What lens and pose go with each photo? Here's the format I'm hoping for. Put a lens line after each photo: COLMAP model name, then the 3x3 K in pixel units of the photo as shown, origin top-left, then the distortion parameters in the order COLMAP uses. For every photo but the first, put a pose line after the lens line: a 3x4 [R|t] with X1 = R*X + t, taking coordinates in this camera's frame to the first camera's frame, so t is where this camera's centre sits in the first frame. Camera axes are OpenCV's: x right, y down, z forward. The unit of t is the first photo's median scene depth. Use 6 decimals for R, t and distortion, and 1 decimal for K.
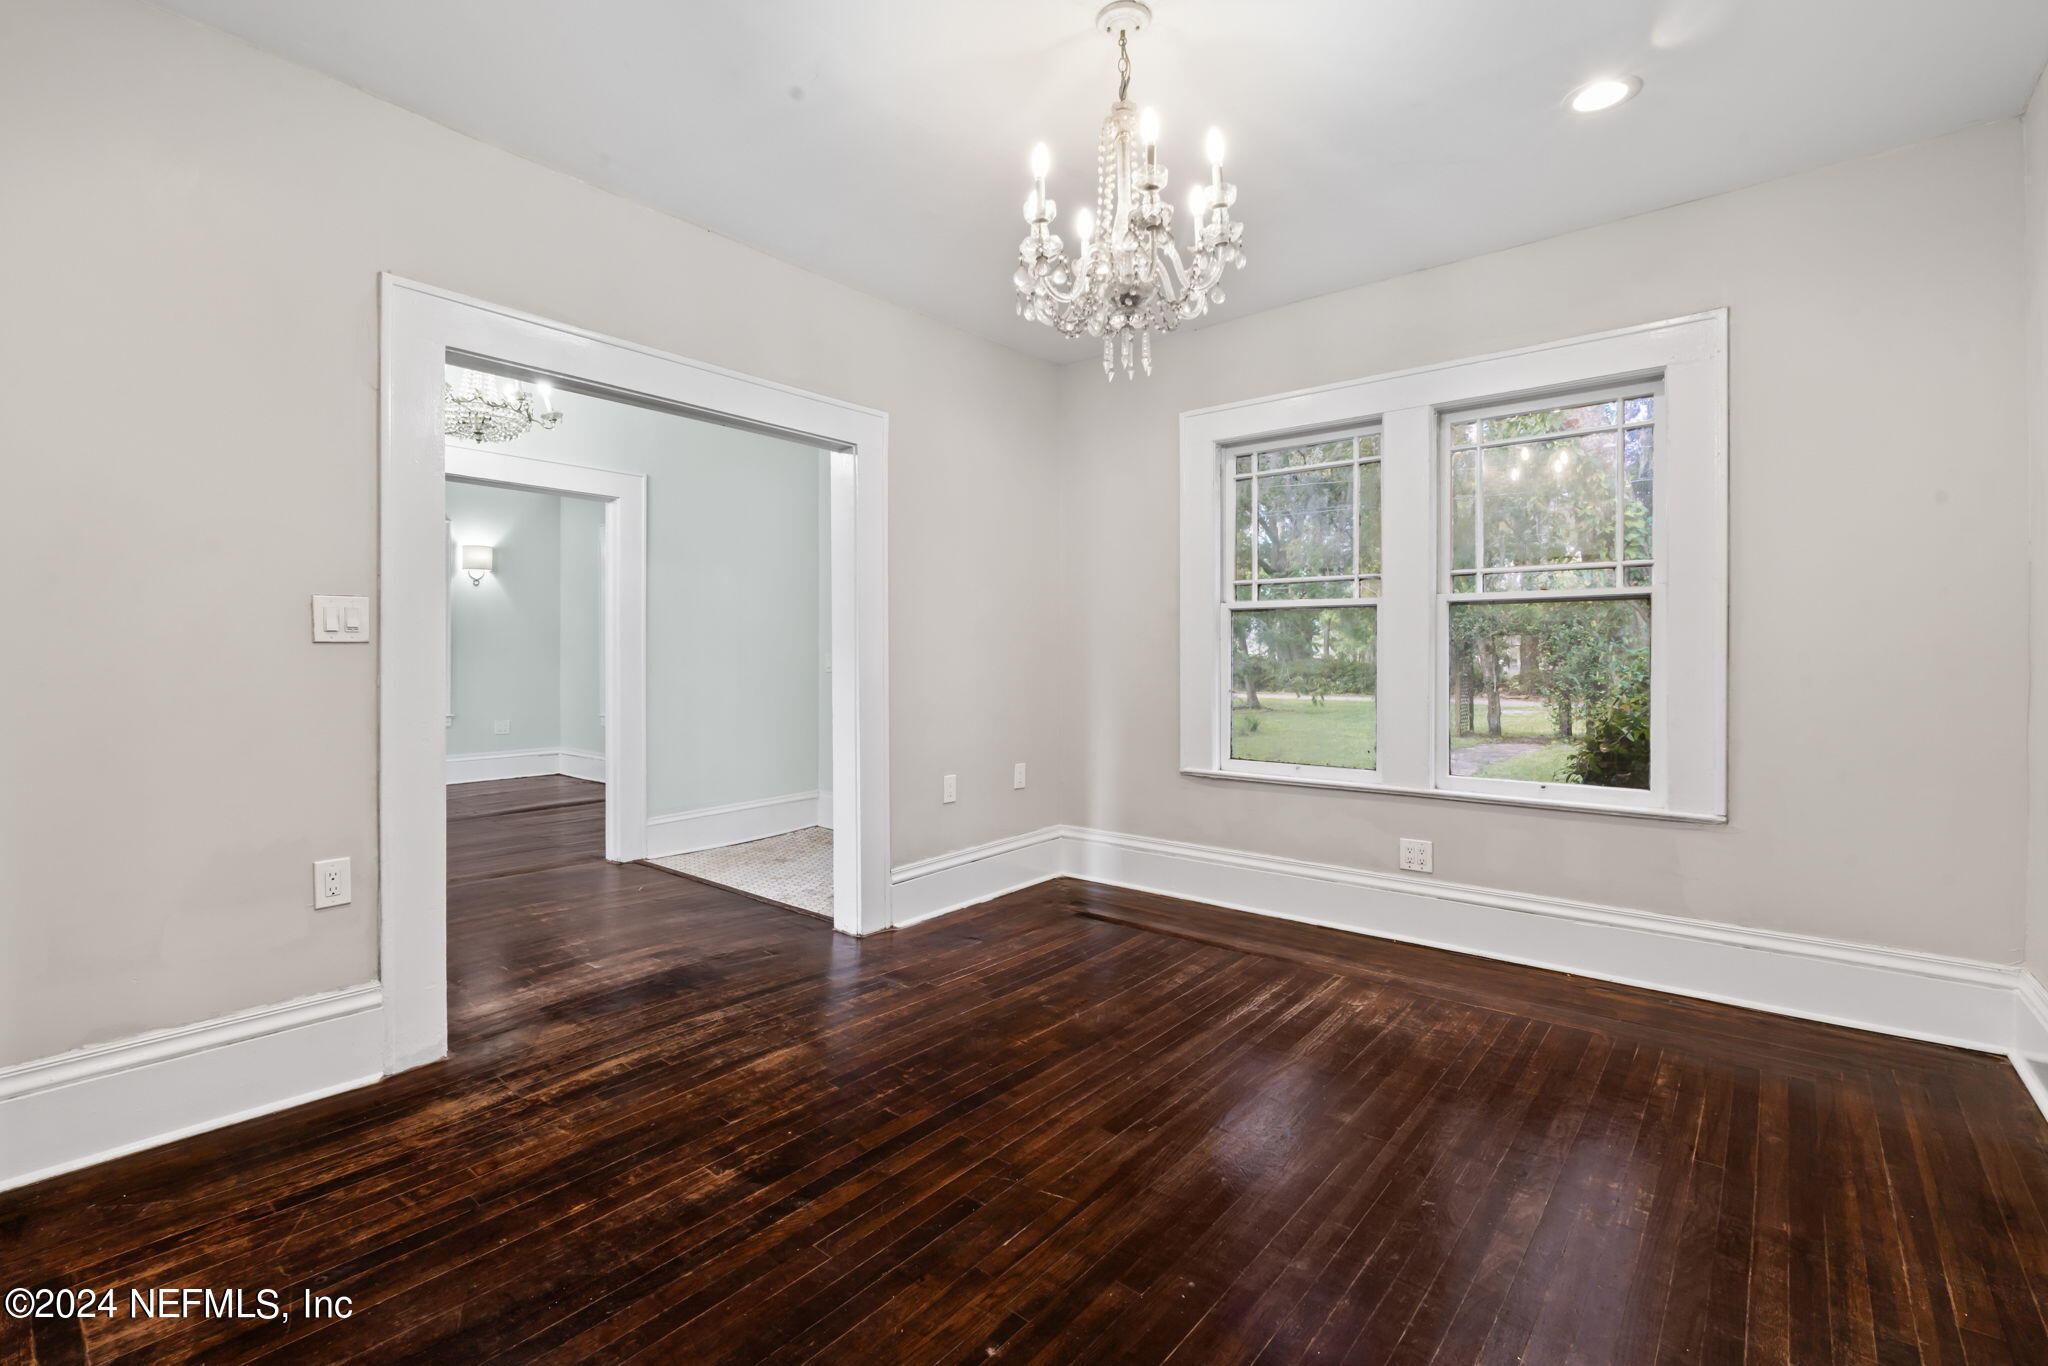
lens RADIAL K [[905.9, 0, 1026.4], [0, 905.9, 667.7], [0, 0, 1]] dist [-0.011012, 0.000664]
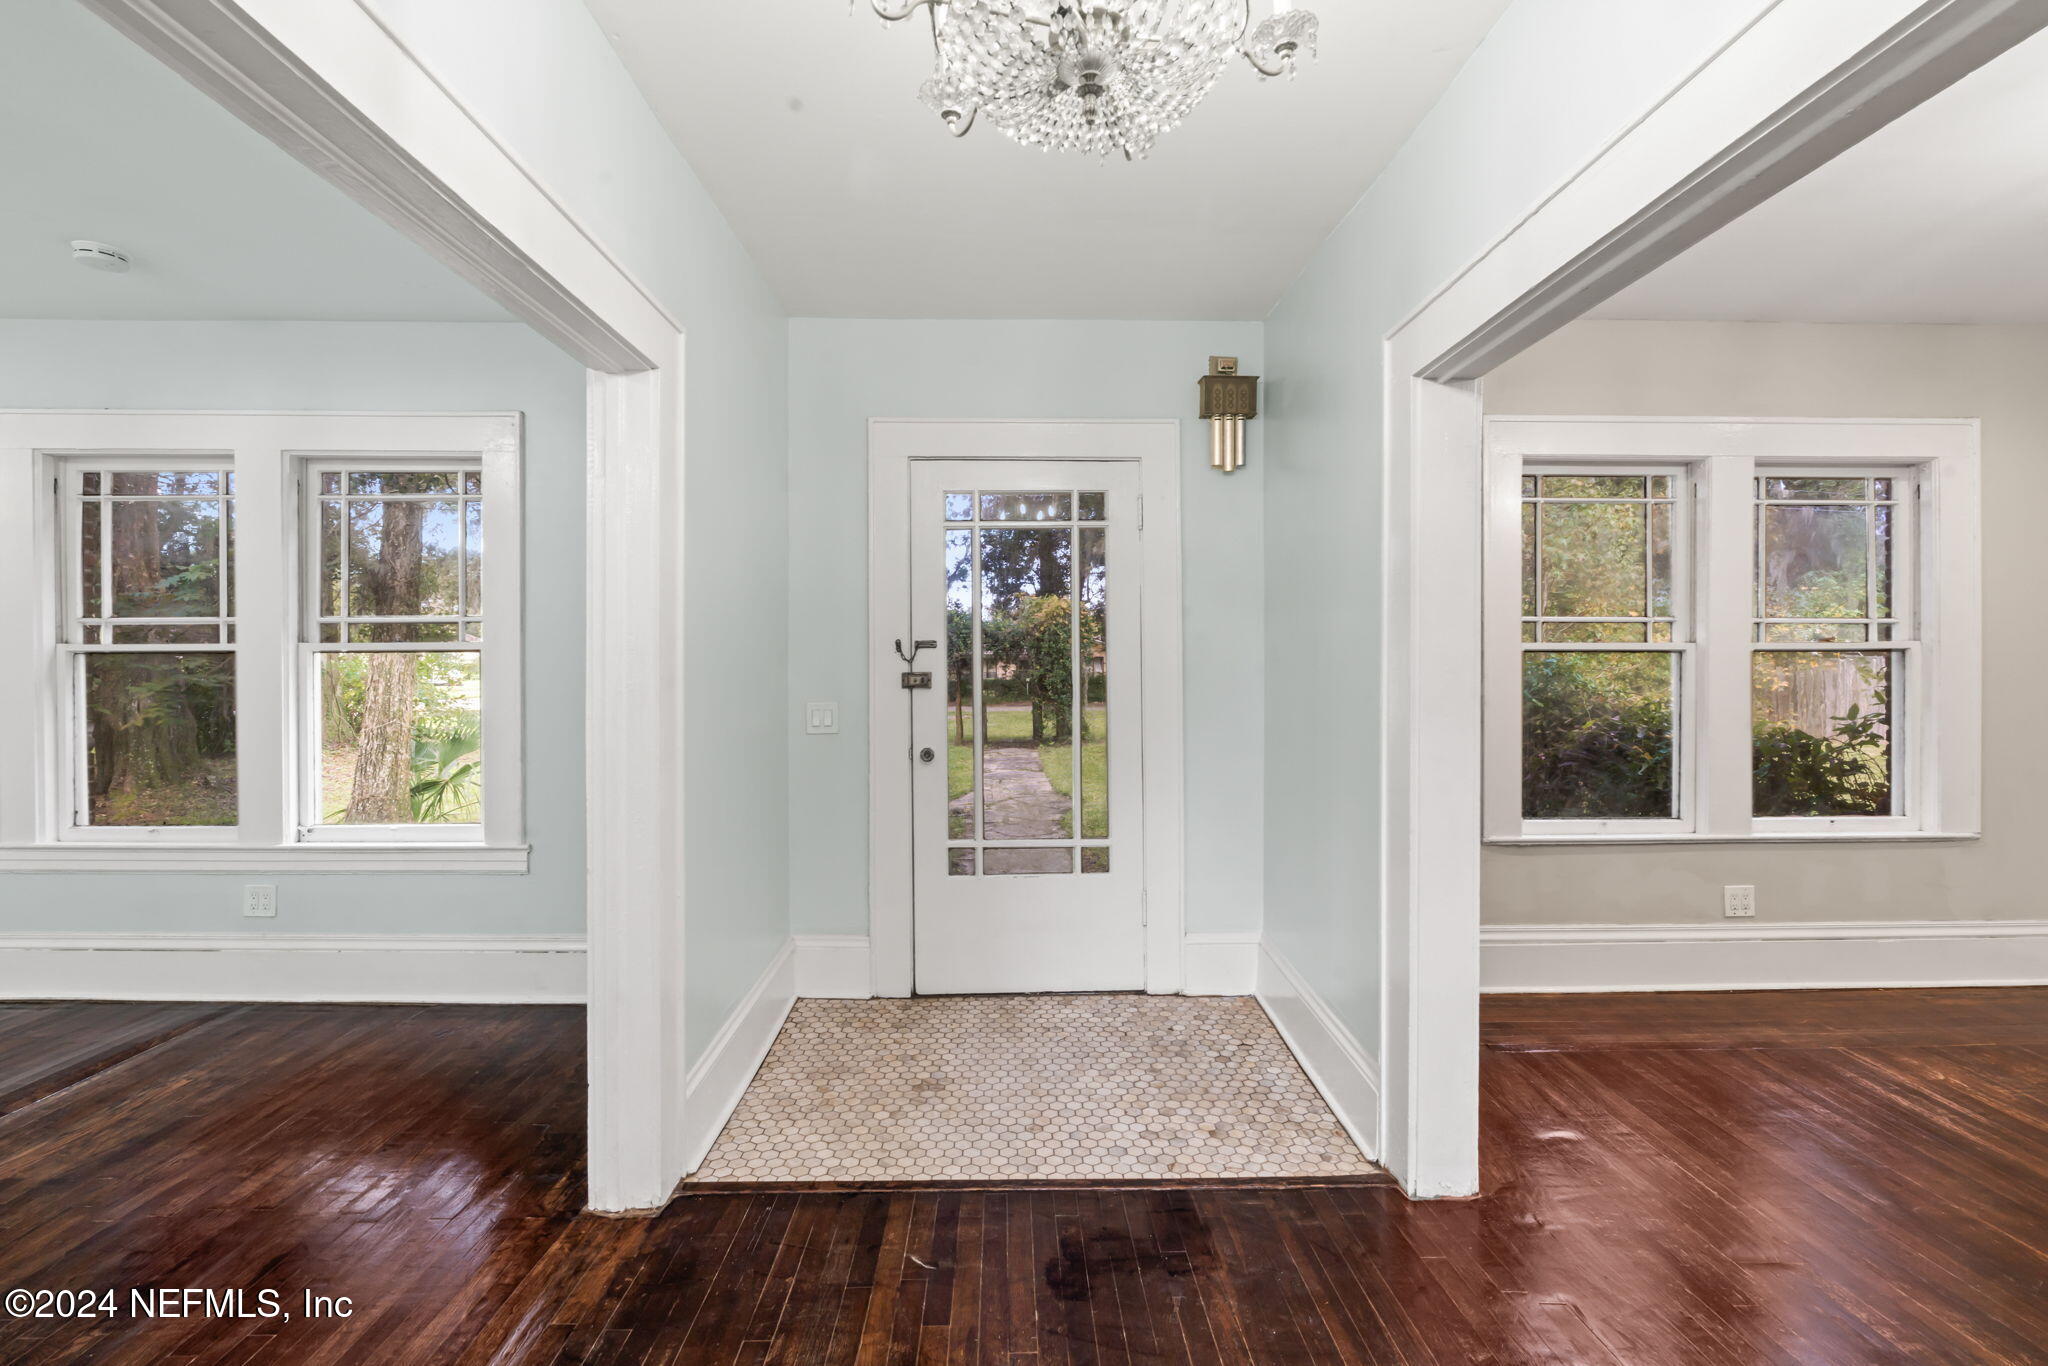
lens RADIAL K [[905.9, 0, 1026.4], [0, 905.9, 667.7], [0, 0, 1]] dist [-0.011012, 0.000664]
pose [[0.748433, -0.004611, 0.663195, -0.961549], [0.007736, 0.999968, -0.001778, -0.066334], [-0.663166, 0.006461, 0.748445, 0.902828]]
